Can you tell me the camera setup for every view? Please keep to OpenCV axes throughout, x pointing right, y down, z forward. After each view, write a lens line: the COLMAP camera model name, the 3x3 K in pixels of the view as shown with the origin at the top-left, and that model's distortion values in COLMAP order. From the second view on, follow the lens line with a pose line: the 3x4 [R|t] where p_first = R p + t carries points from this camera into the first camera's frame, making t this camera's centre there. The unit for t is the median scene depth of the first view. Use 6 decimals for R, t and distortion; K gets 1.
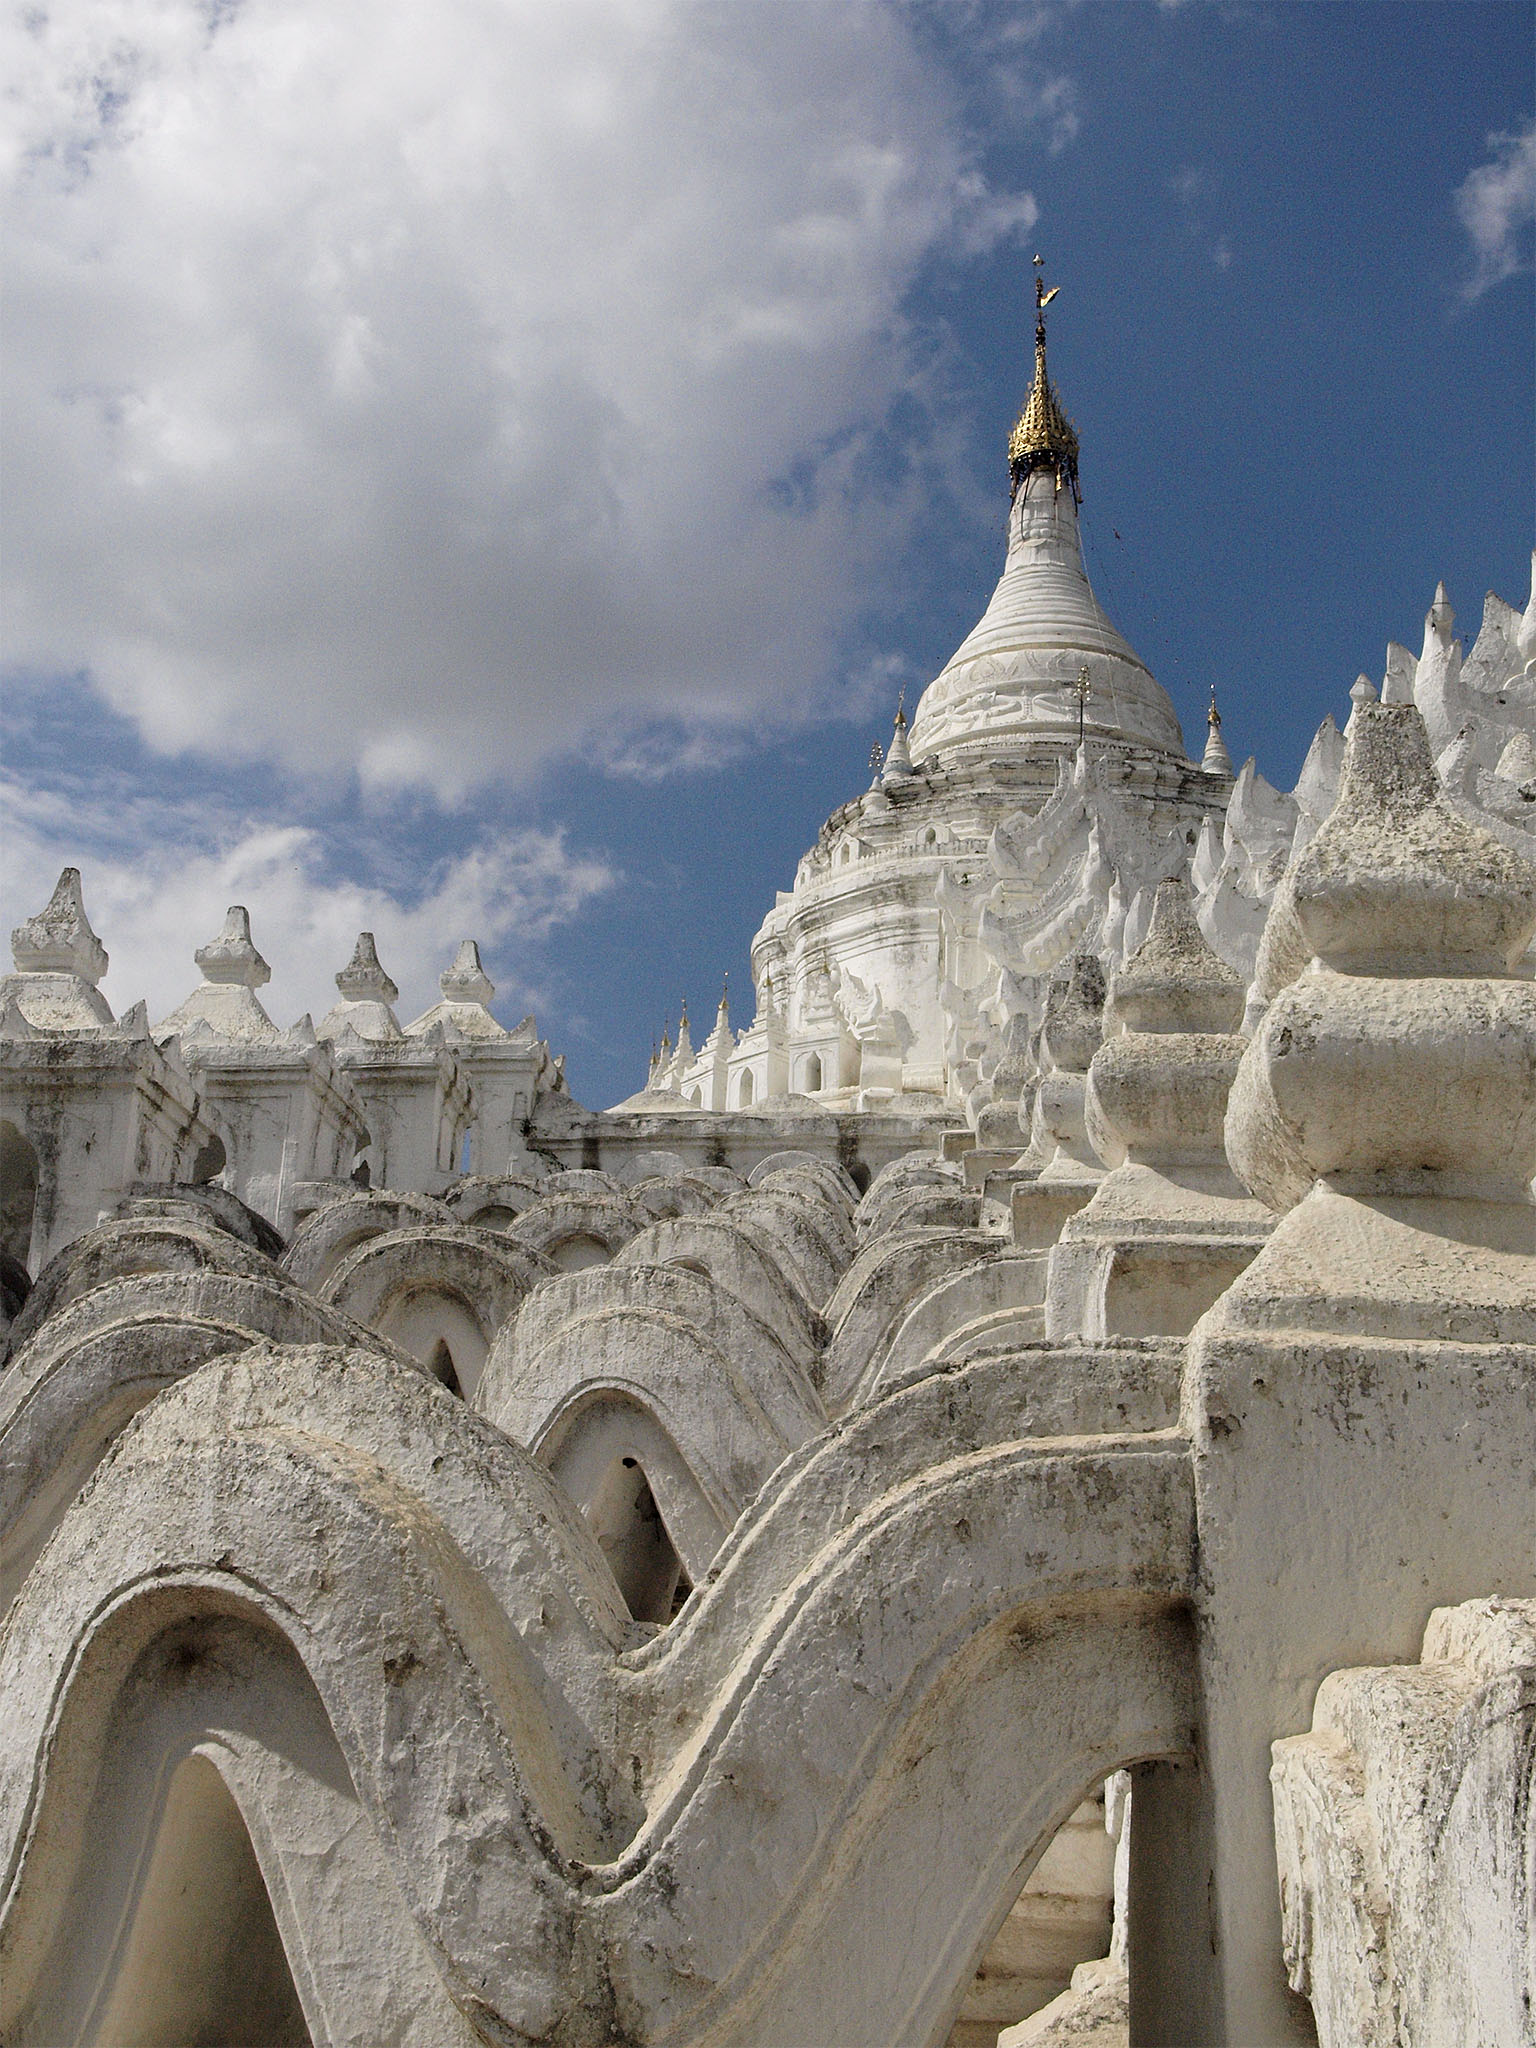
lens RADIAL K [[2590.7, 0, 771.0], [0, 2590.7, 1026.2], [0, 0, 1]] dist [0.017490, 0.000000]
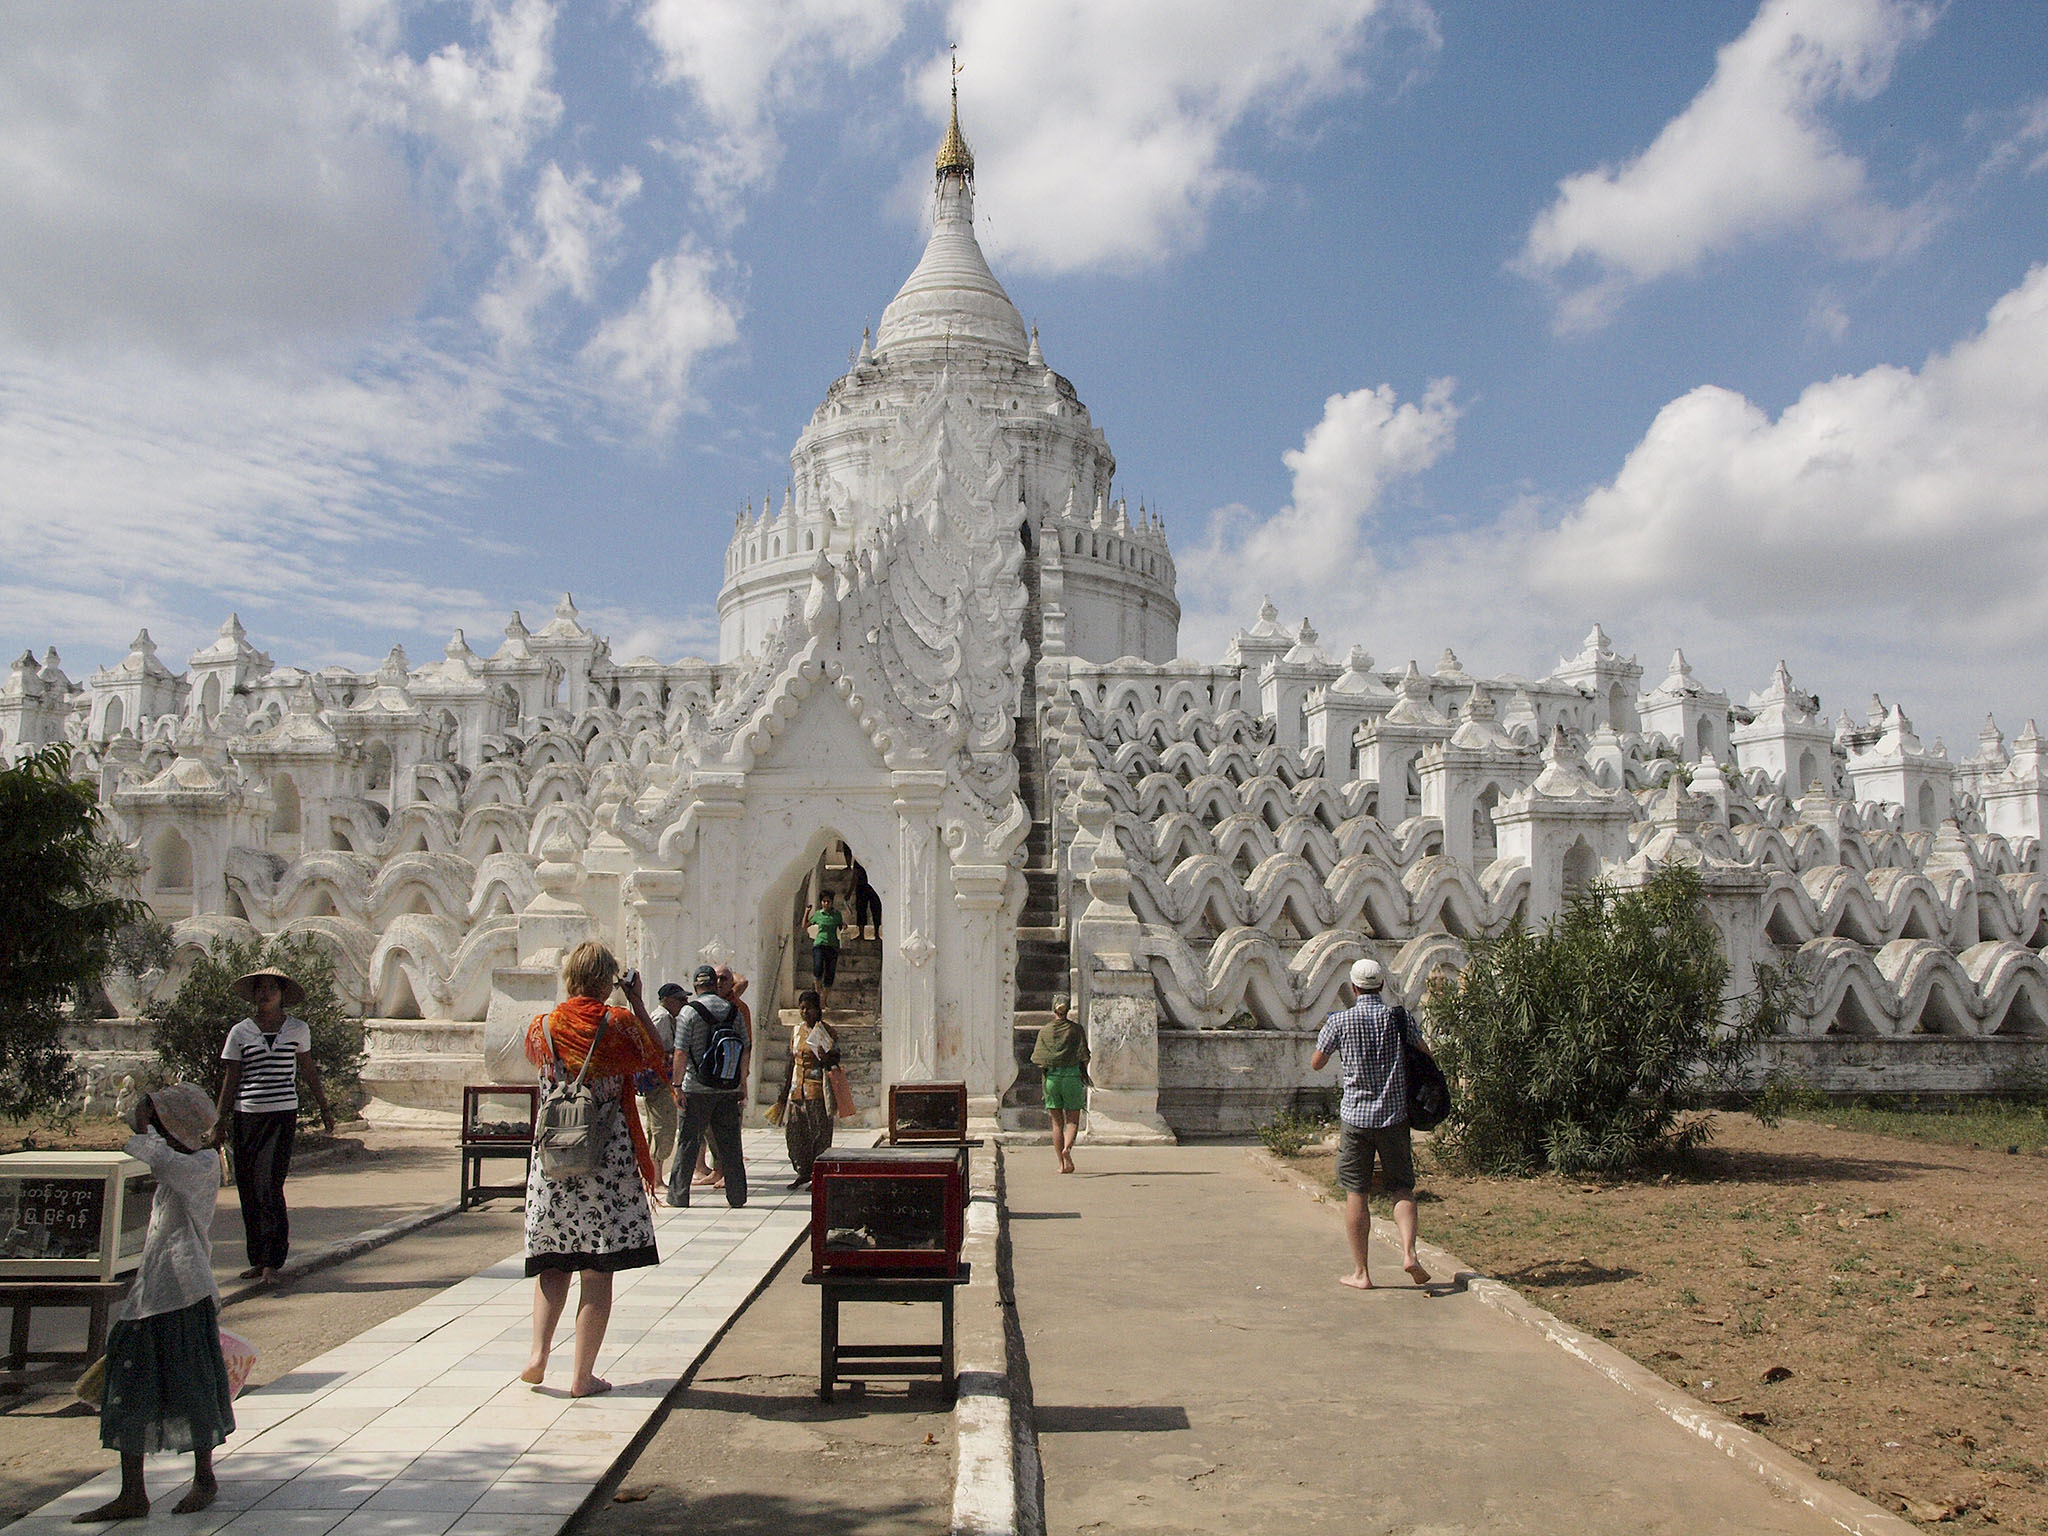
lens RADIAL K [[1718.3, 0, 1035.0], [0, 1718.3, 763.5], [0, 0, 1]] dist [-0.055579, 0.016484]
pose [[0.997957, -0.018595, 0.061129, 0.095965], [0.004246, 0.973901, 0.226932, -0.102253], [-0.063753, -0.226209, 0.971990, -0.276727]]
